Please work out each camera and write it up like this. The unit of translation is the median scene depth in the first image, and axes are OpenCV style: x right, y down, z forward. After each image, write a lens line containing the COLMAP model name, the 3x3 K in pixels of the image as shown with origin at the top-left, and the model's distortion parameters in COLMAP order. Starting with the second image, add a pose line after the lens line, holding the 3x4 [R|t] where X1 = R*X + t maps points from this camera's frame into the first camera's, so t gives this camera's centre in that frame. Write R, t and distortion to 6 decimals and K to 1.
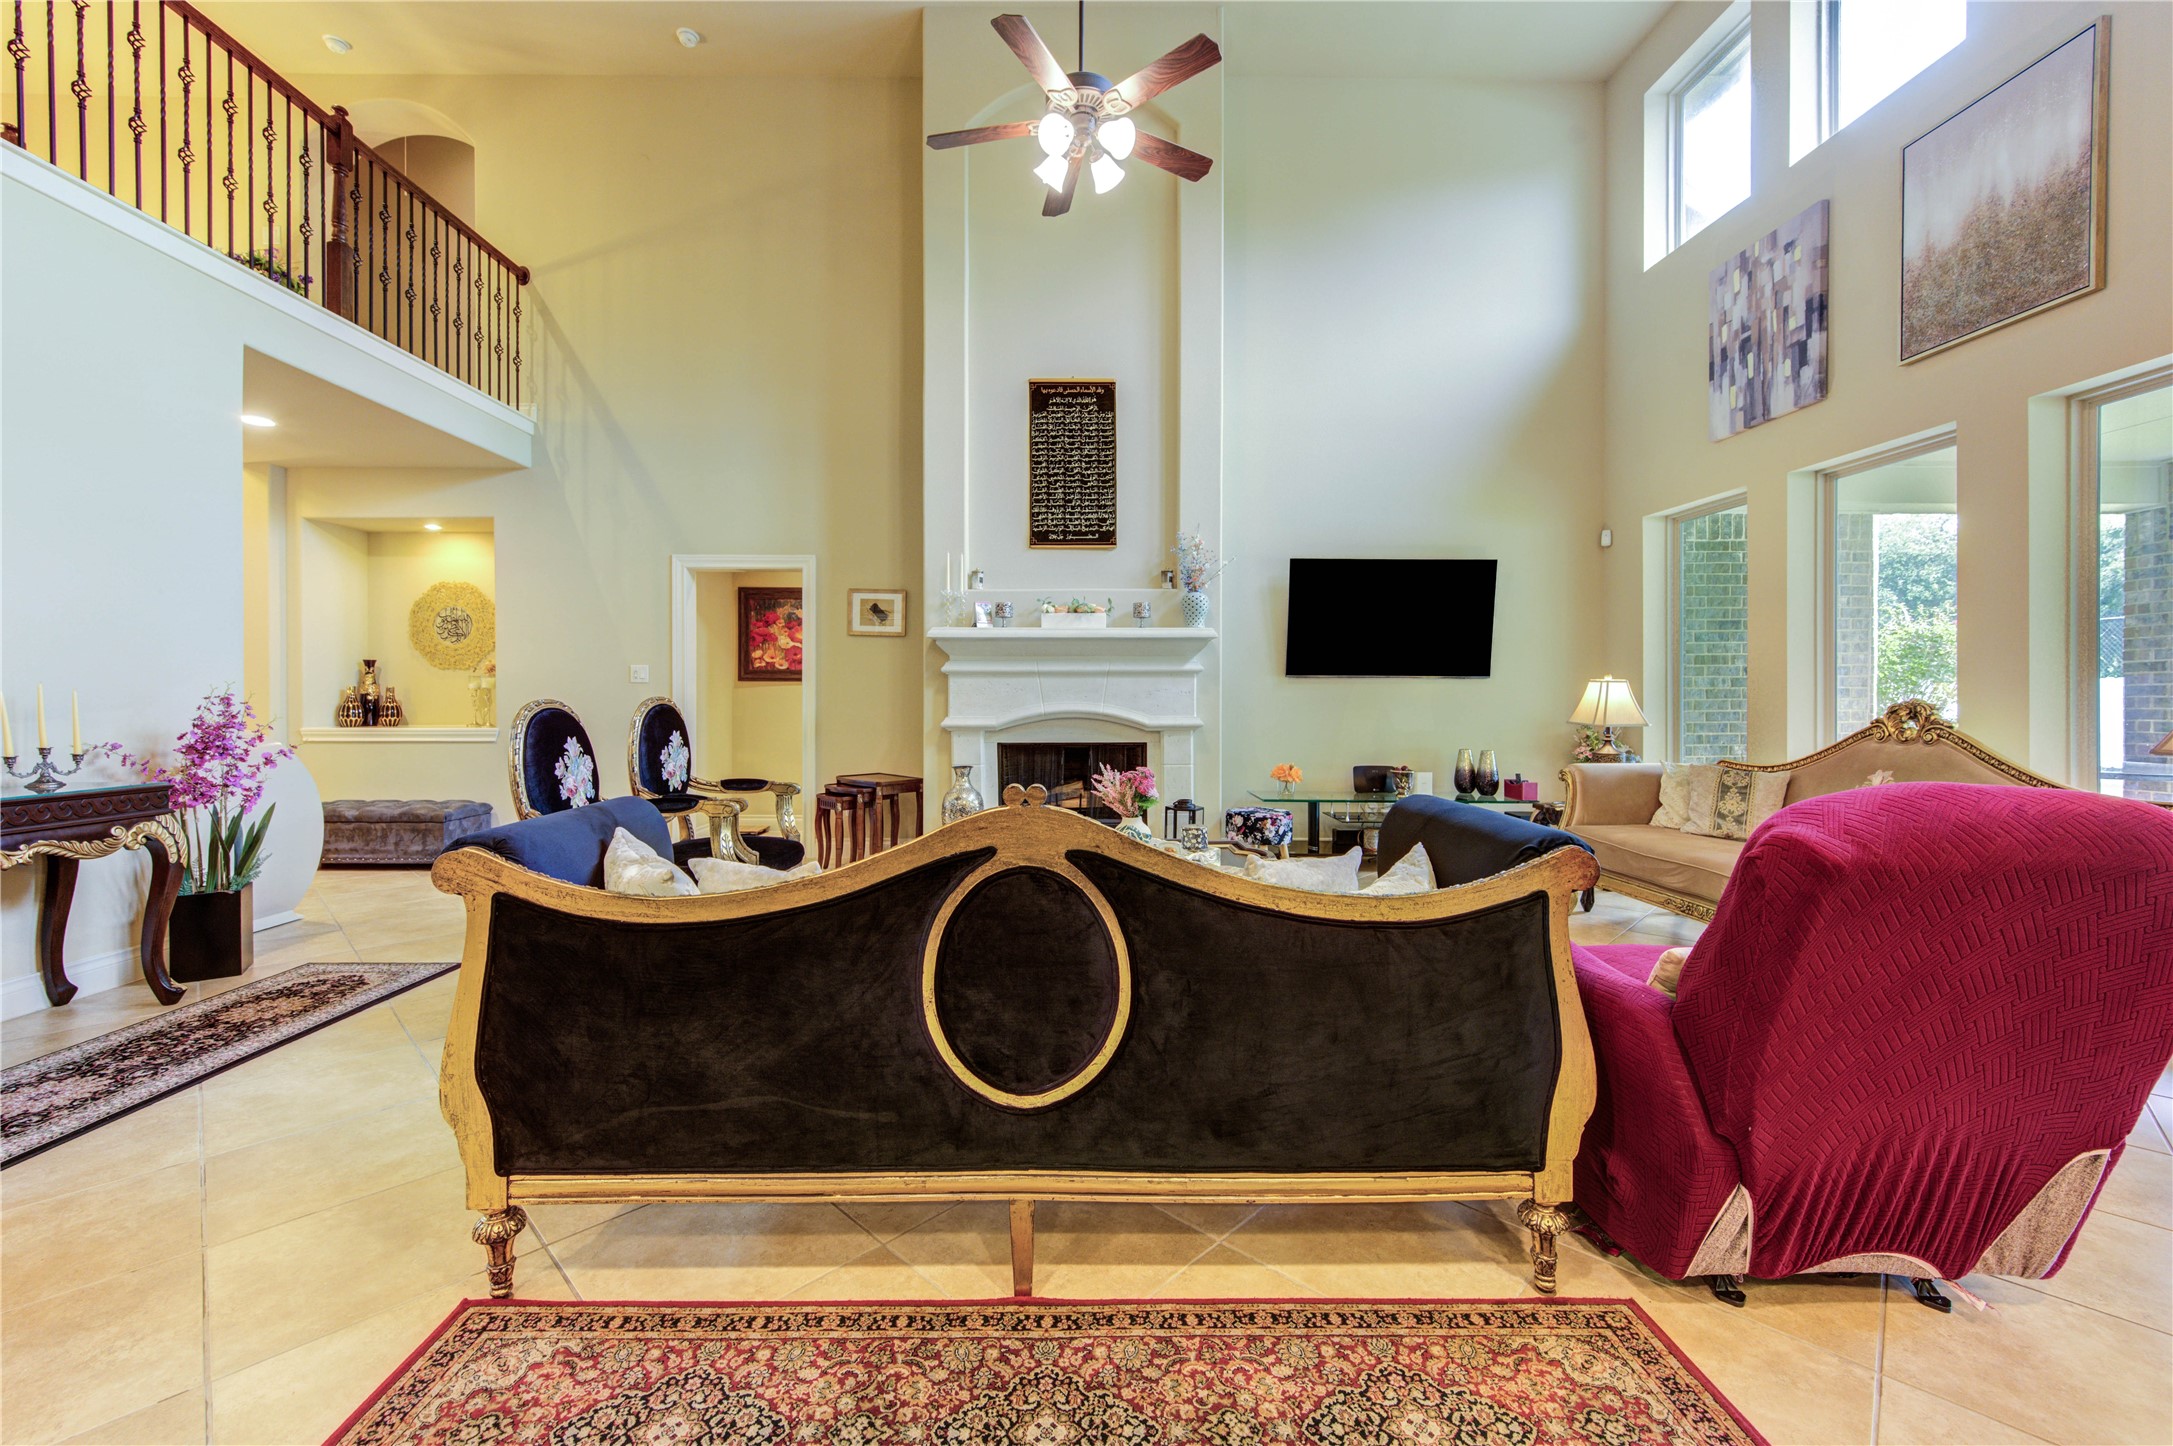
lens RADIAL K [[870.2, 0, 1080.4], [0, 870.2, 693.9], [0, 0, 1]] dist [0.000030, -0.000235]
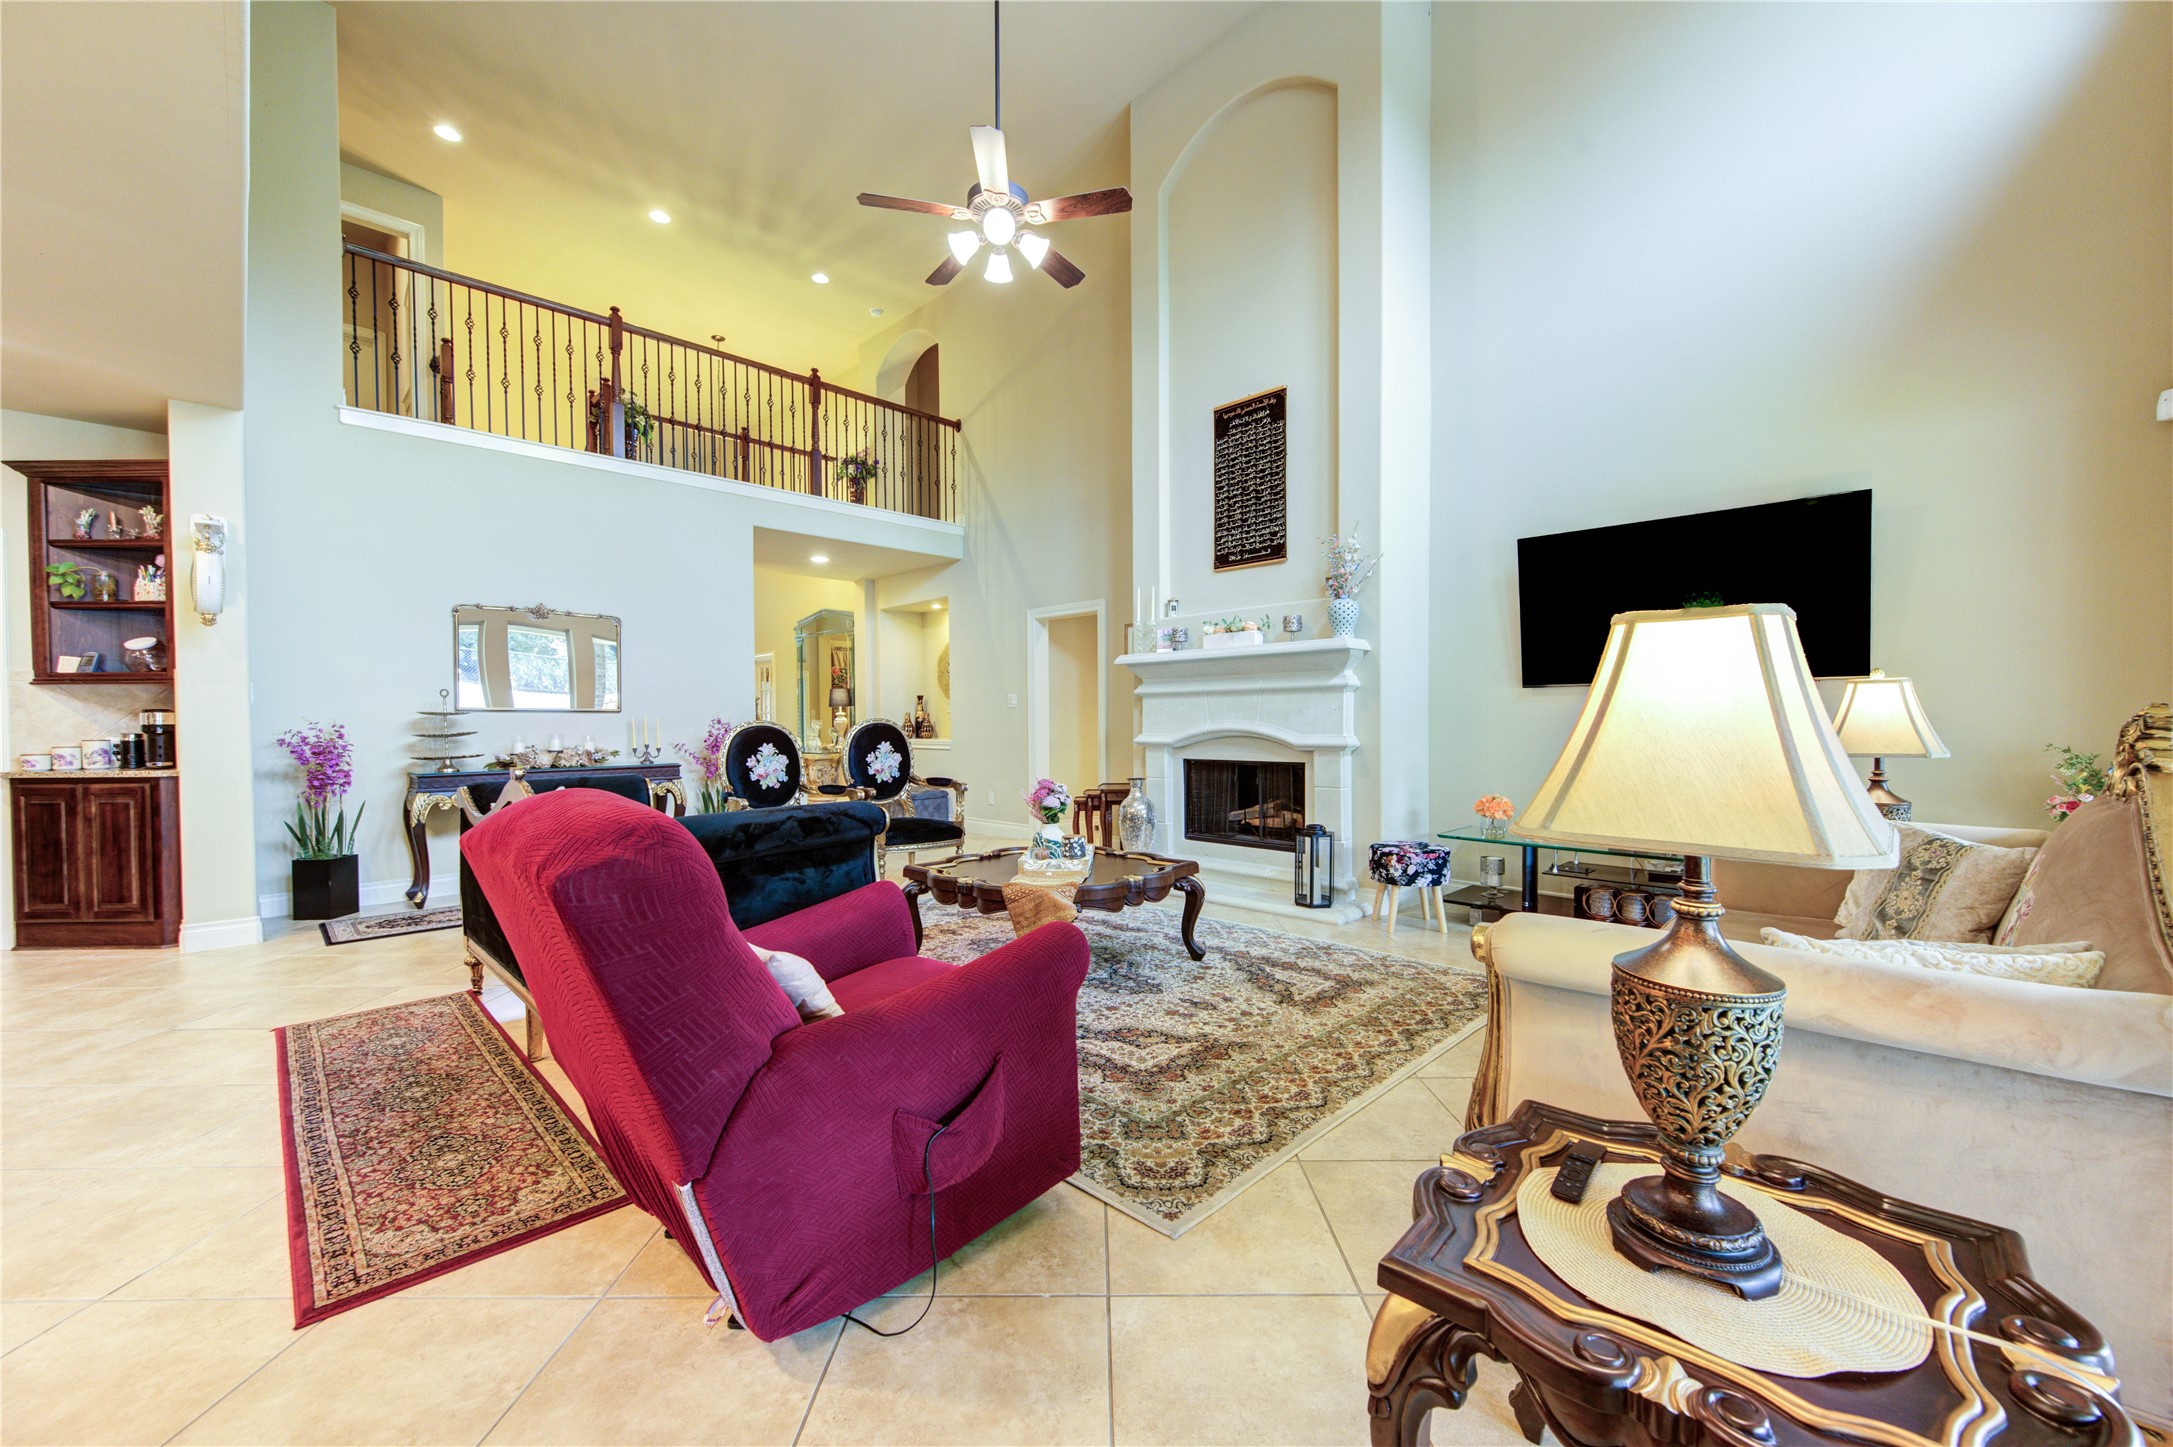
lens RADIAL K [[850.0, 0, 1081.2], [0, 850.0, 729.2], [0, 0, 1]] dist [0.002967, -0.000061]
pose [[0.695141, 0.001853, -0.718871, 0.561235], [0.010398, 0.999866, 0.012633, 0.005189], [0.718799, -0.016256, 0.695028, 0.177781]]
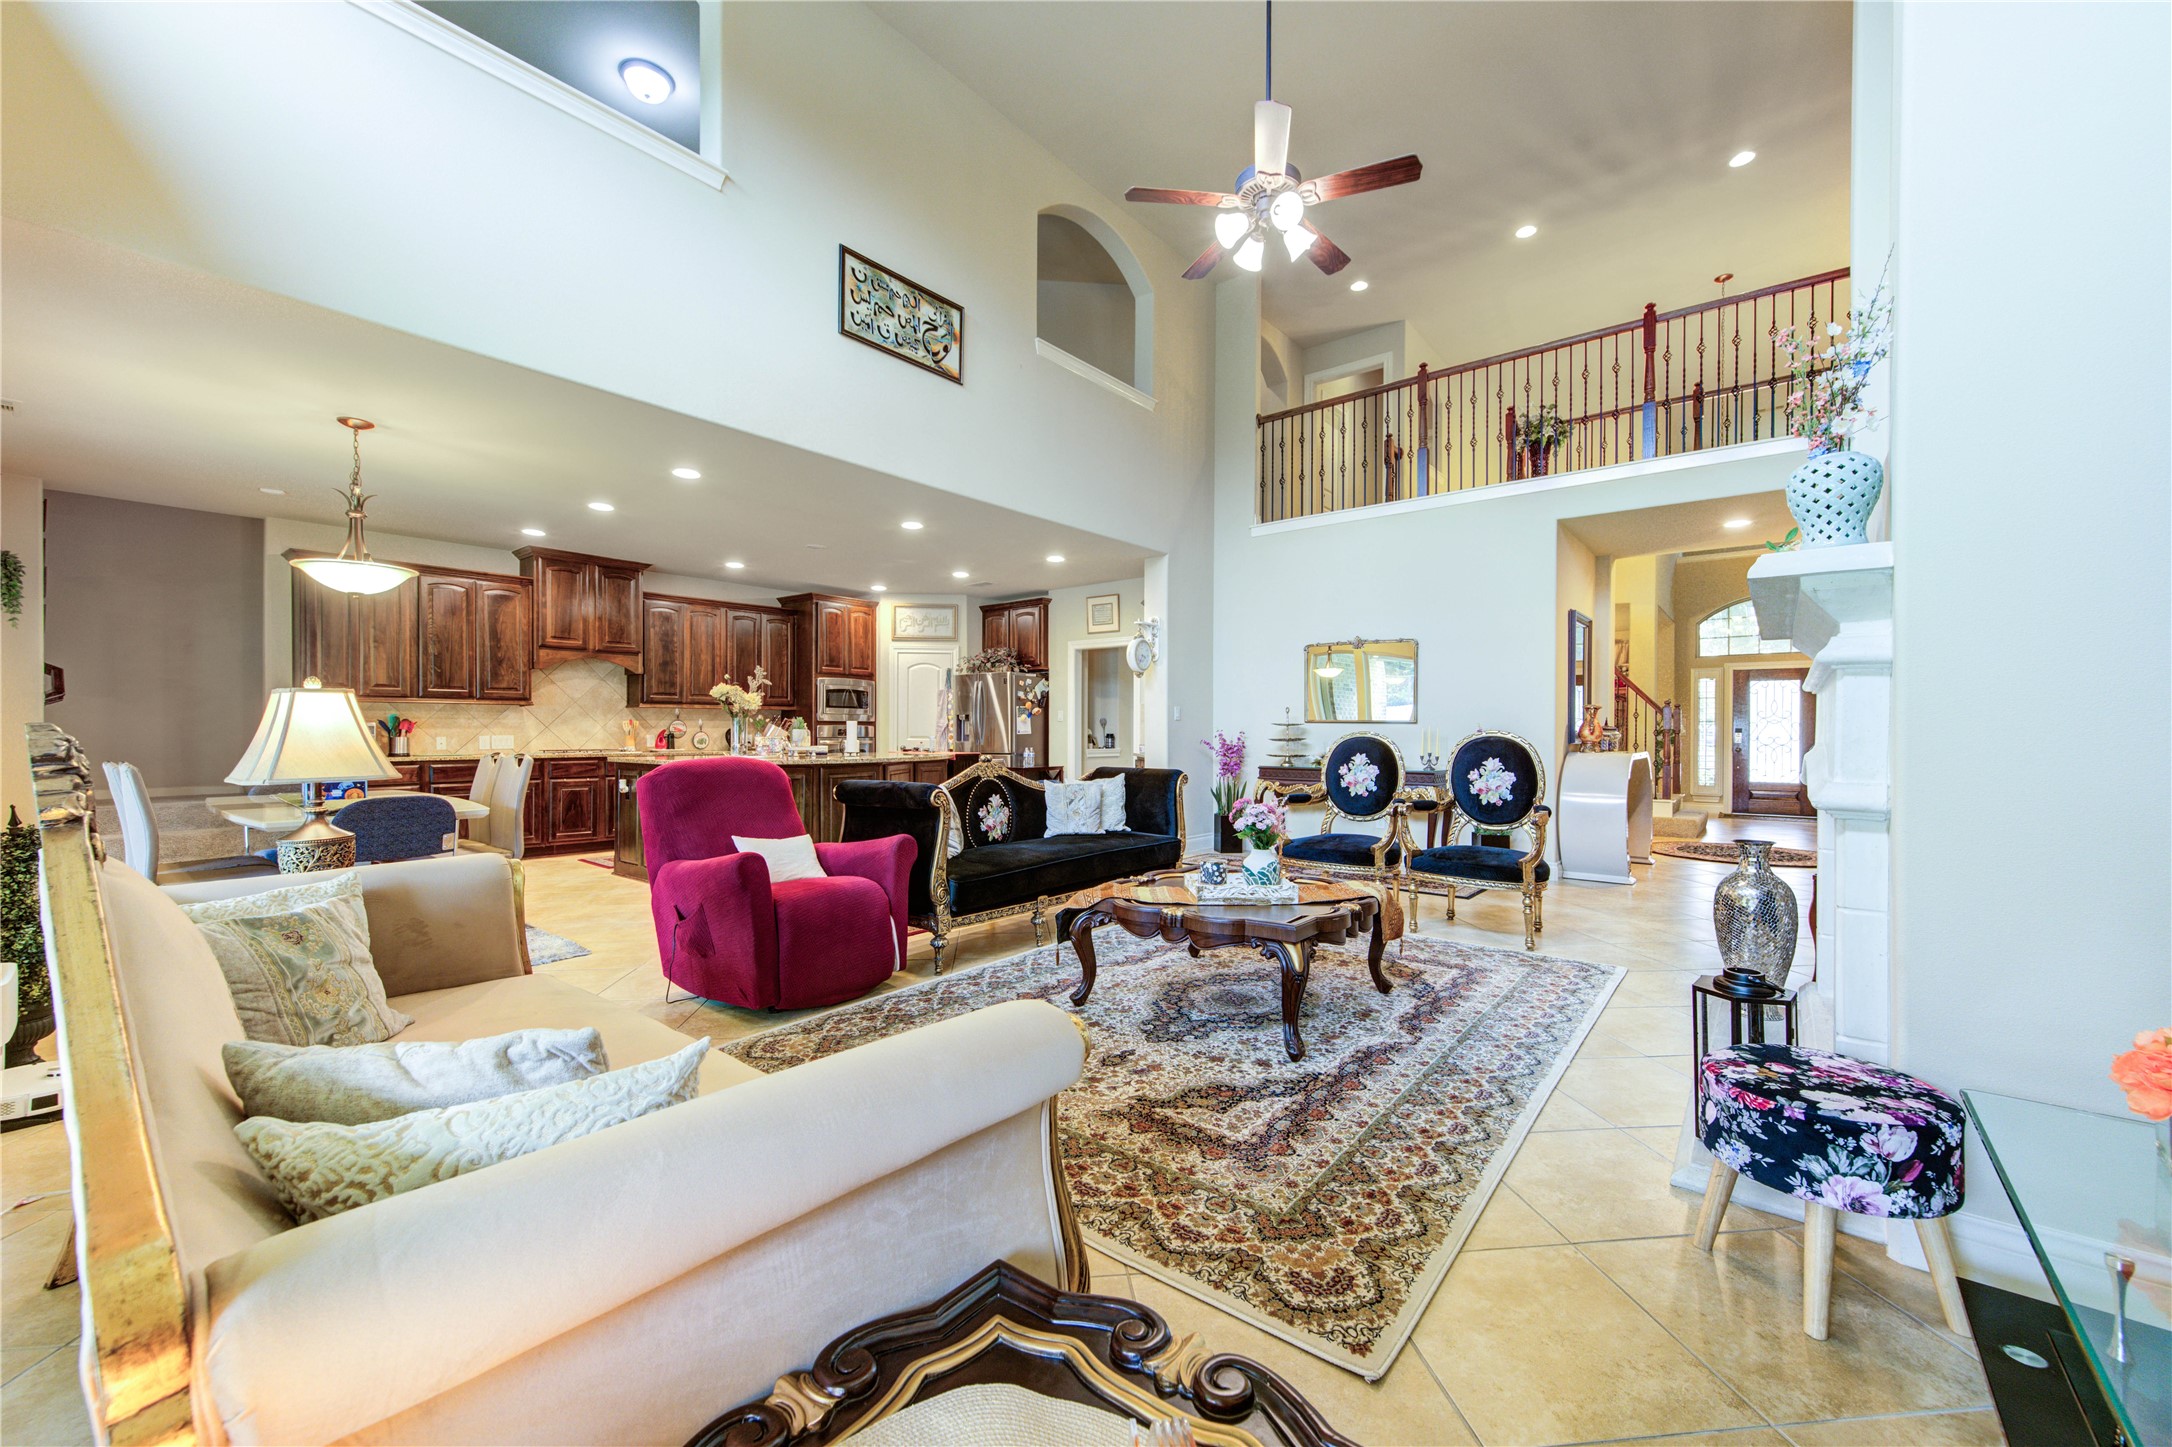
lens RADIAL K [[841.5, 0, 1088.4], [0, 841.5, 737.0], [0, 0, 1]] dist [0.002539, -0.000097]
pose [[-0.635675, -0.005278, -0.771939, 0.590027], [-0.011158, 0.999935, 0.002352, 0.009686], [0.771877, 0.010109, -0.635692, 0.799160]]
